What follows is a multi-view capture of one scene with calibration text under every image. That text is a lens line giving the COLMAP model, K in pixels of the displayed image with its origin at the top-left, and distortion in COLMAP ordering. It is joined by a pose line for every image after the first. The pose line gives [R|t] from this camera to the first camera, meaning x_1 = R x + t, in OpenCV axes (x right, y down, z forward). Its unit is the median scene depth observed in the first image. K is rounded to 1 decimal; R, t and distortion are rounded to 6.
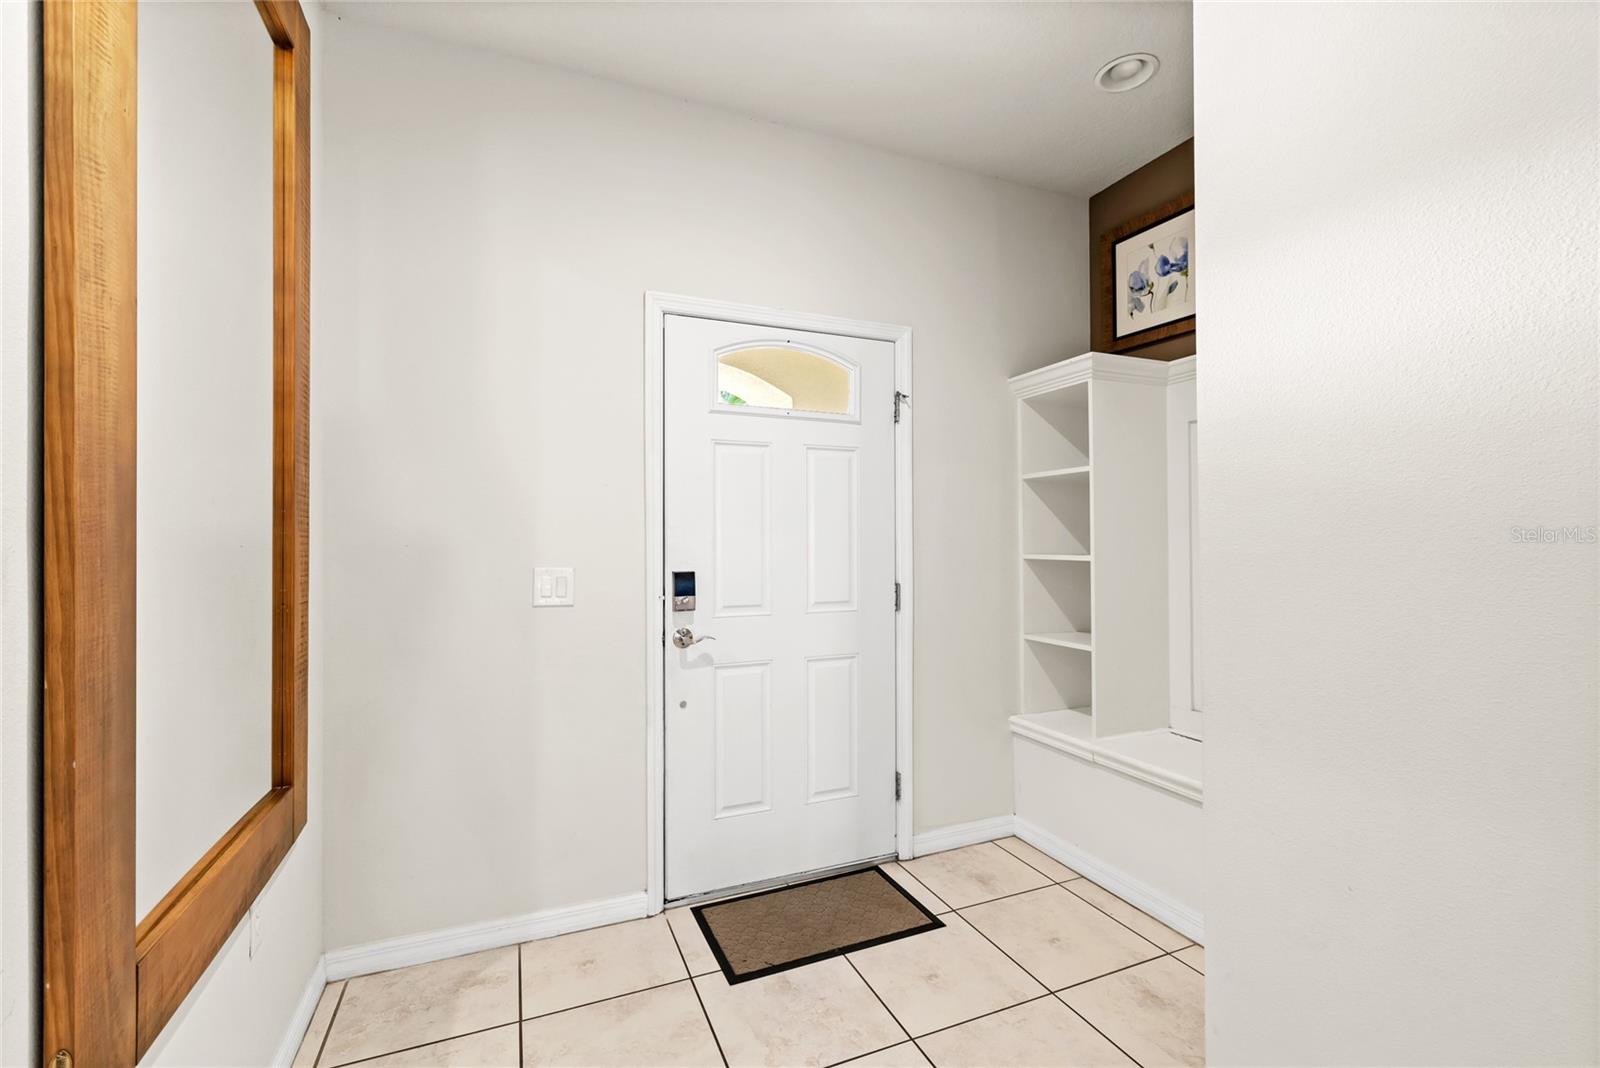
lens RADIAL K [[681.8, 0, 799.3], [0, 681.8, 537.0], [0, 0, 1]] dist [-0.000772, 0.000467]
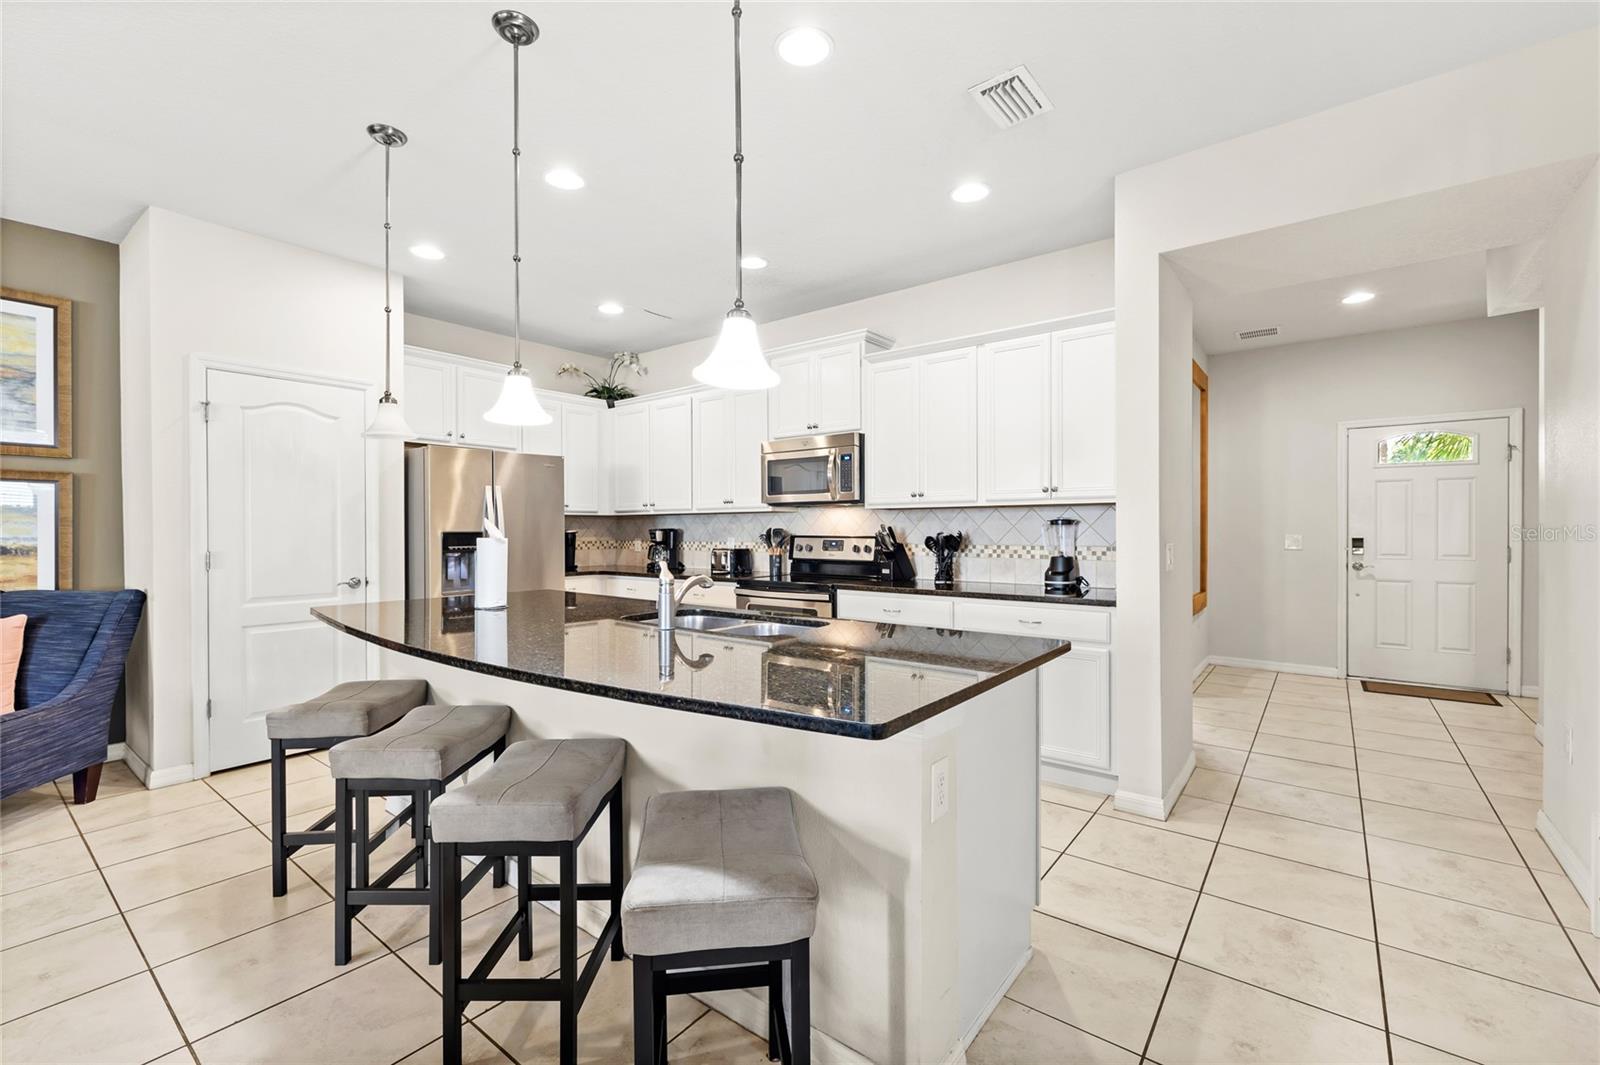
lens RADIAL K [[681.8, 0, 791.4], [0, 681.8, 531.9], [0, 0, 1]] dist [-0.000772, 0.000467]
pose [[0.483636, 0.003969, -0.875260, 0.933971], [0.002234, 0.999981, 0.005769, 0.012482], [0.875266, -0.004746, 0.483618, -1.826680]]
